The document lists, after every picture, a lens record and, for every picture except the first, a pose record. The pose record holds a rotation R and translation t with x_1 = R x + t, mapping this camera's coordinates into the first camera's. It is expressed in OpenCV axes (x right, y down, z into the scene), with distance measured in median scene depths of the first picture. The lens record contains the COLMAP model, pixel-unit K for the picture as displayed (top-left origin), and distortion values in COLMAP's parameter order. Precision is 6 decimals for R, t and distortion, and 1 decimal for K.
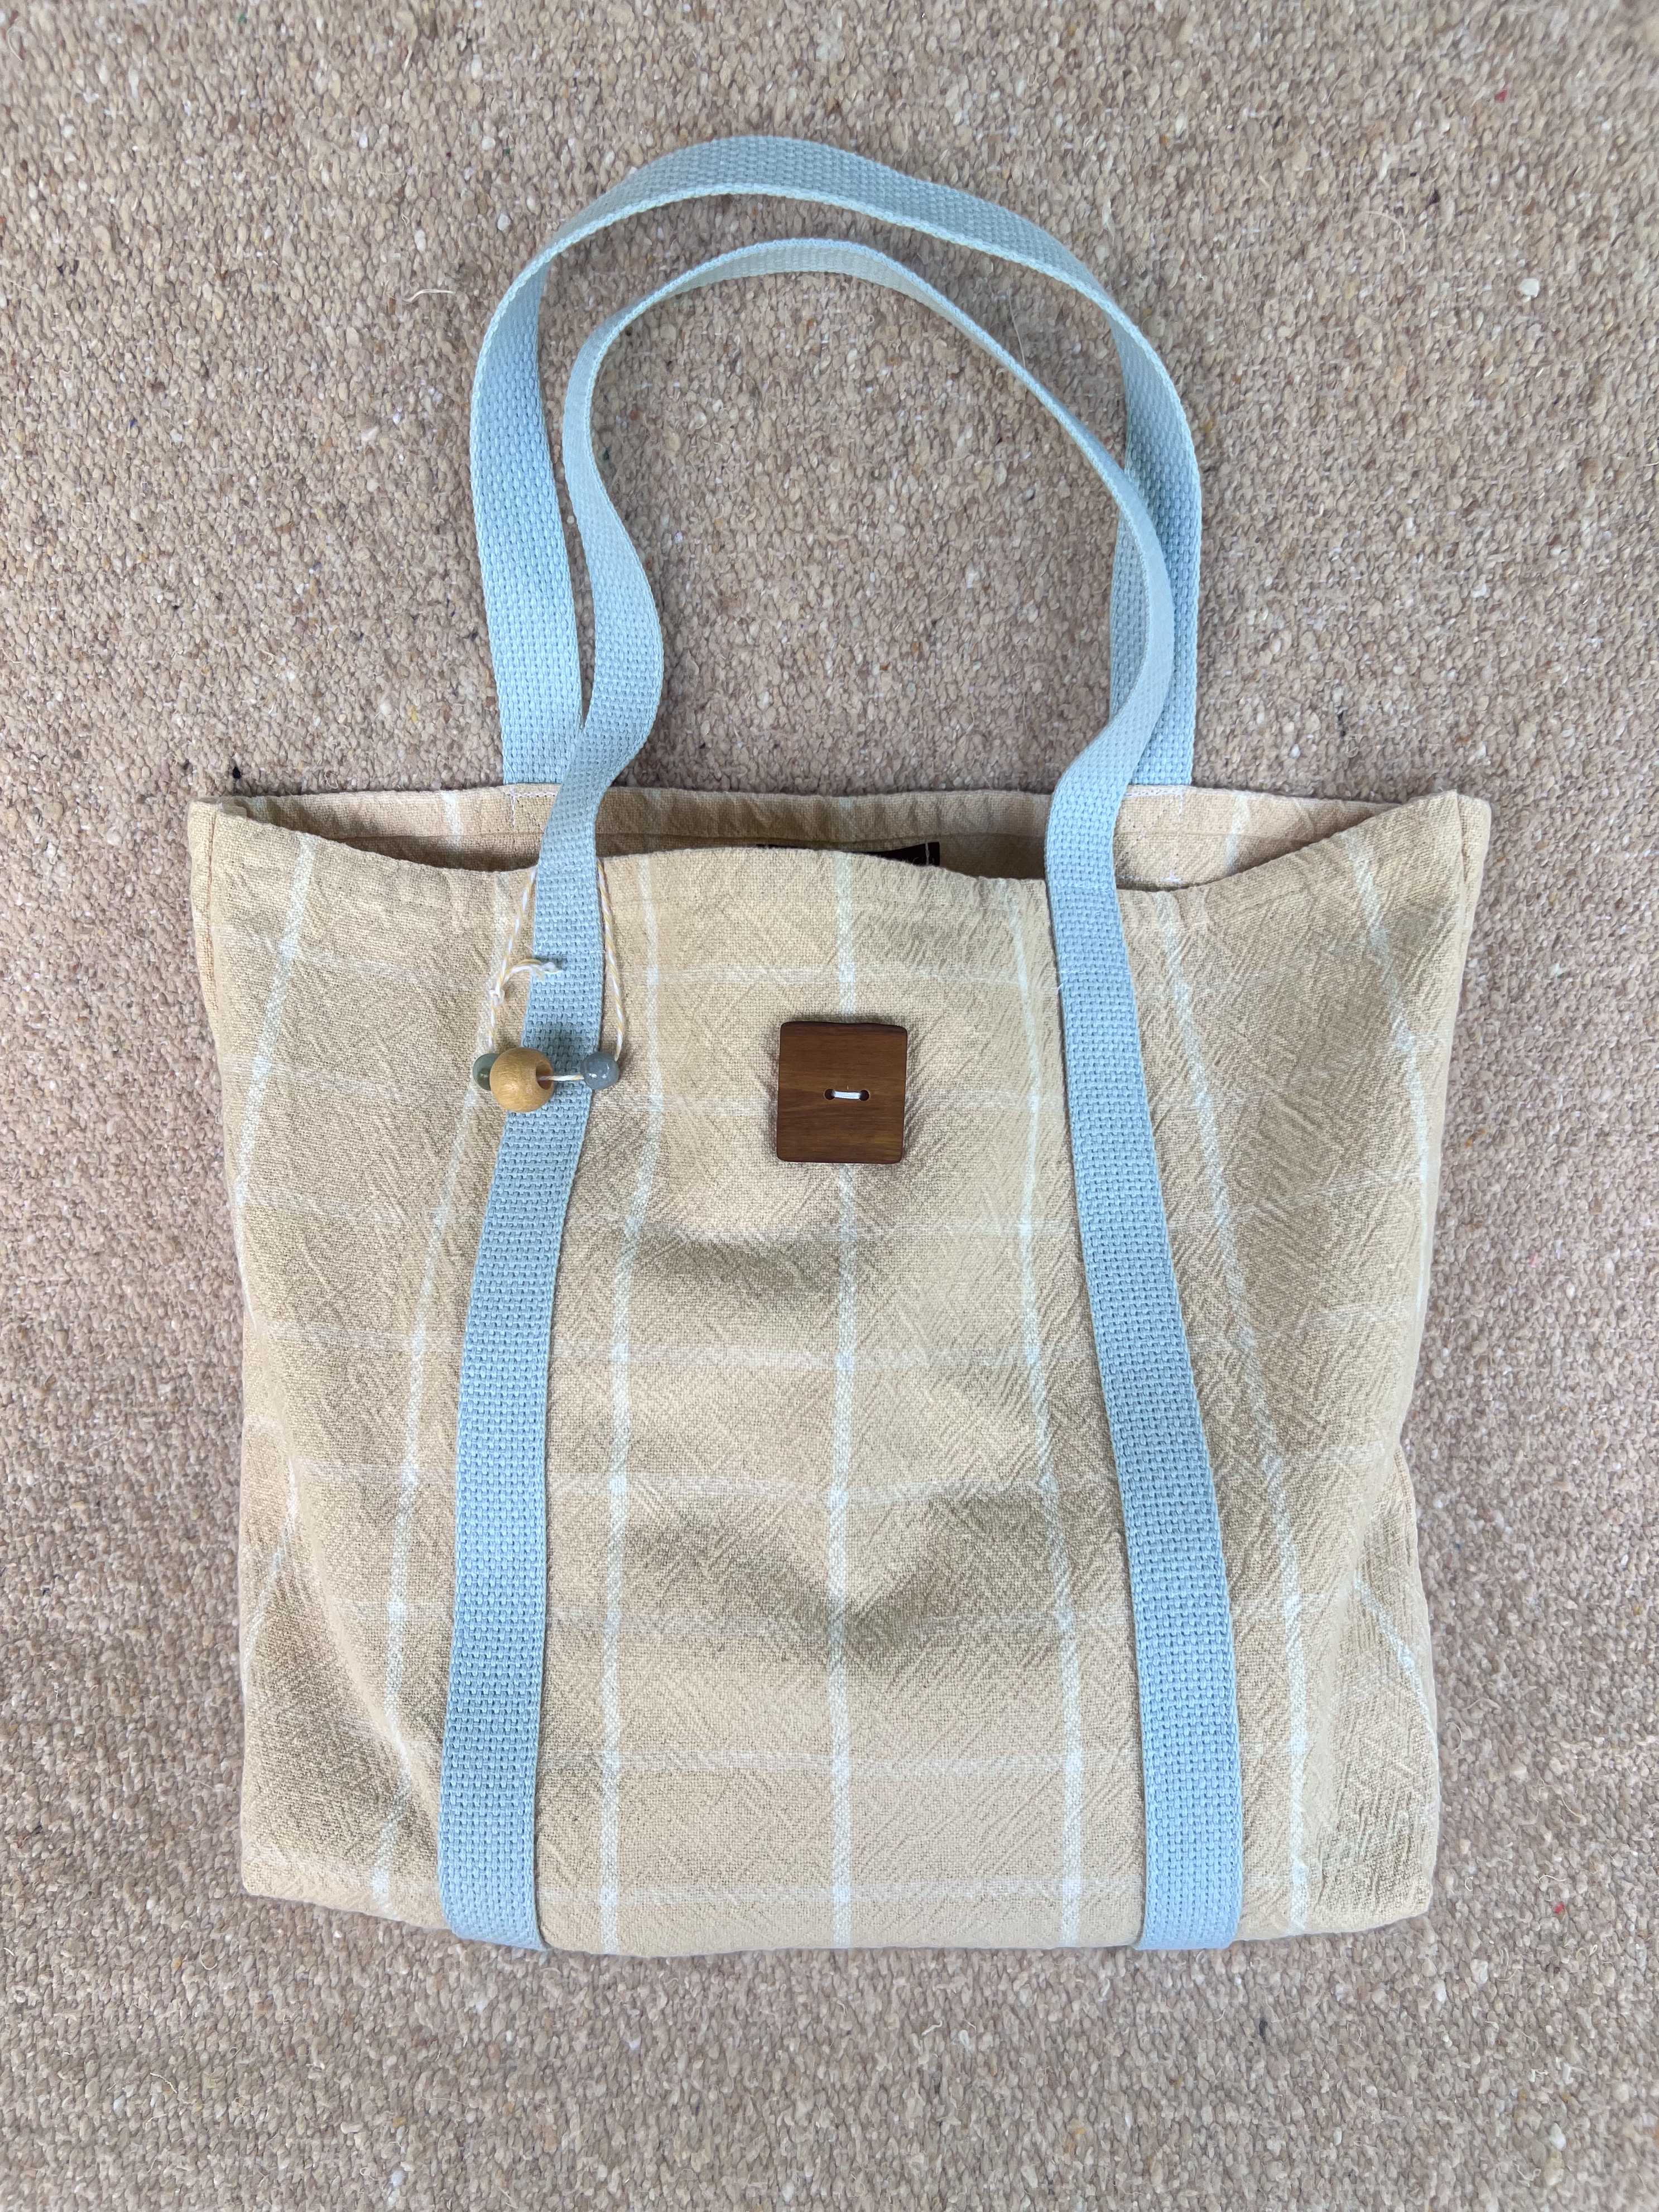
lens RADIAL K [[1902.5, 0, 823.0], [0, 1902.5, 1132.0], [0, 0, 1]] dist [0.032245, -0.013268]
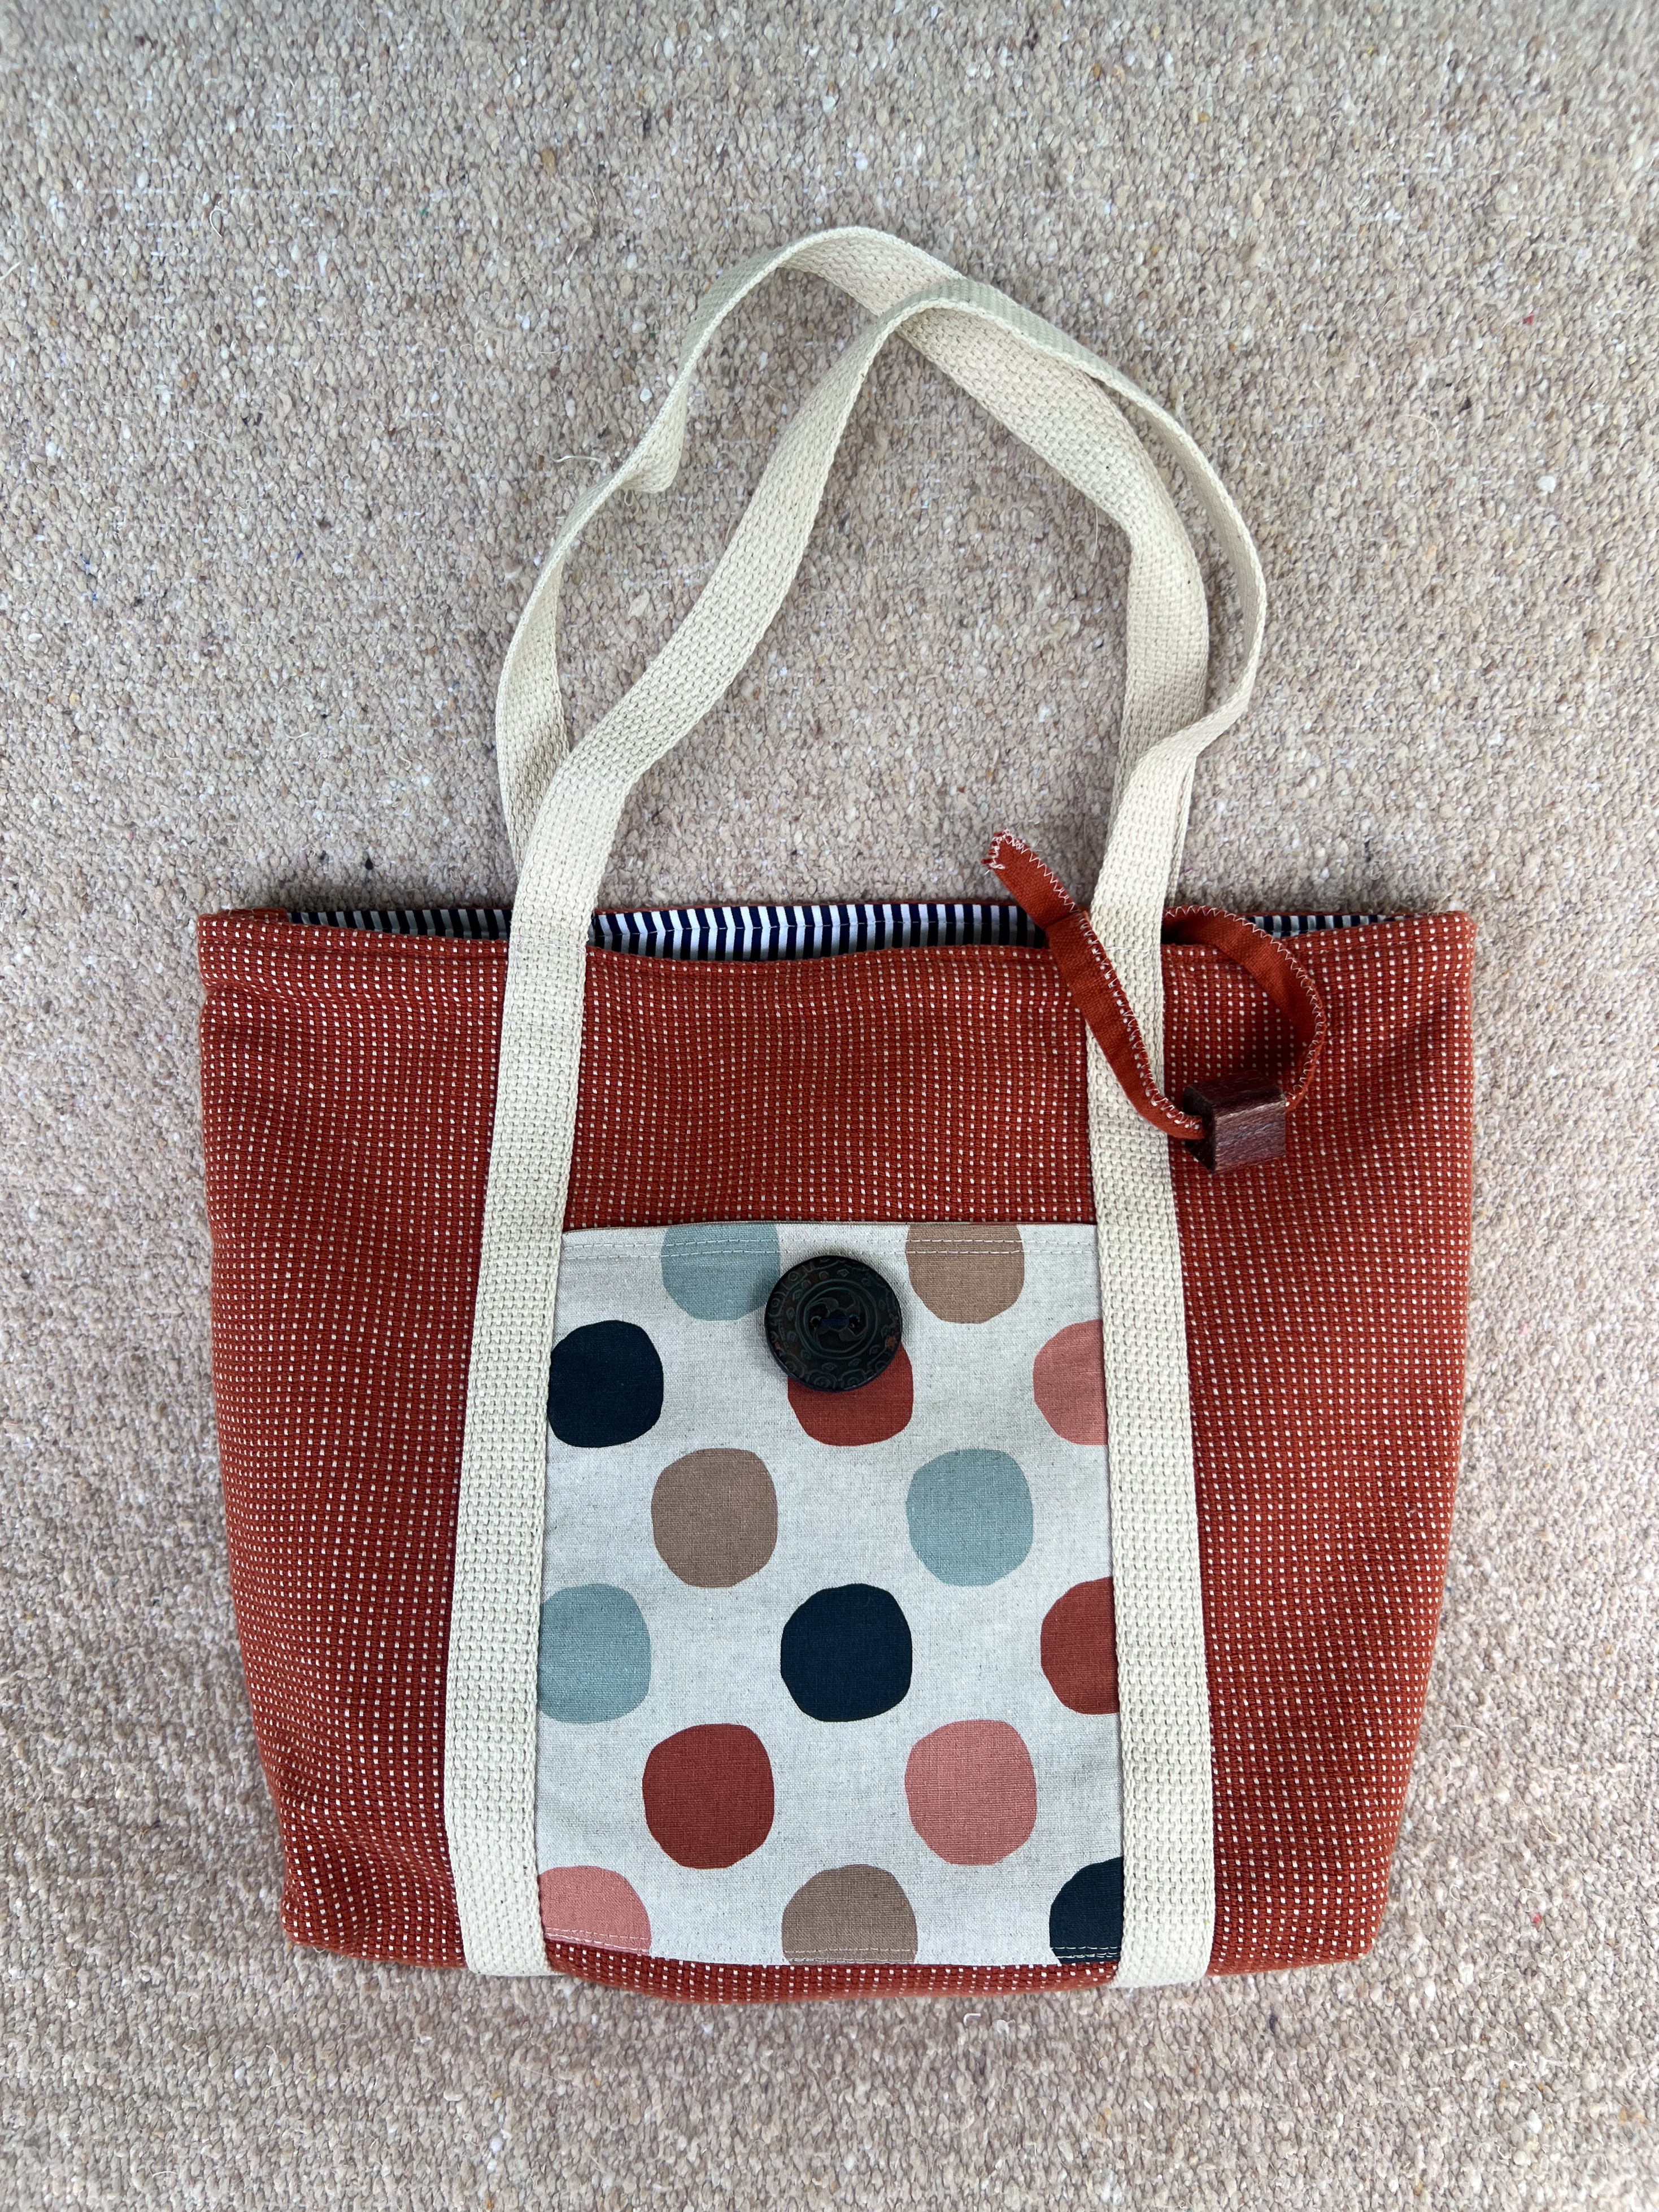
lens RADIAL K [[1902.5, 0, 826.1], [0, 1902.5, 1116.1], [0, 0, 1]] dist [0.032245, -0.013268]
pose [[0.999373, 0.027355, 0.022491, -0.068720], [-0.027097, 0.999564, -0.011699, -0.038607], [-0.022802, 0.011082, 0.999679, -0.111341]]
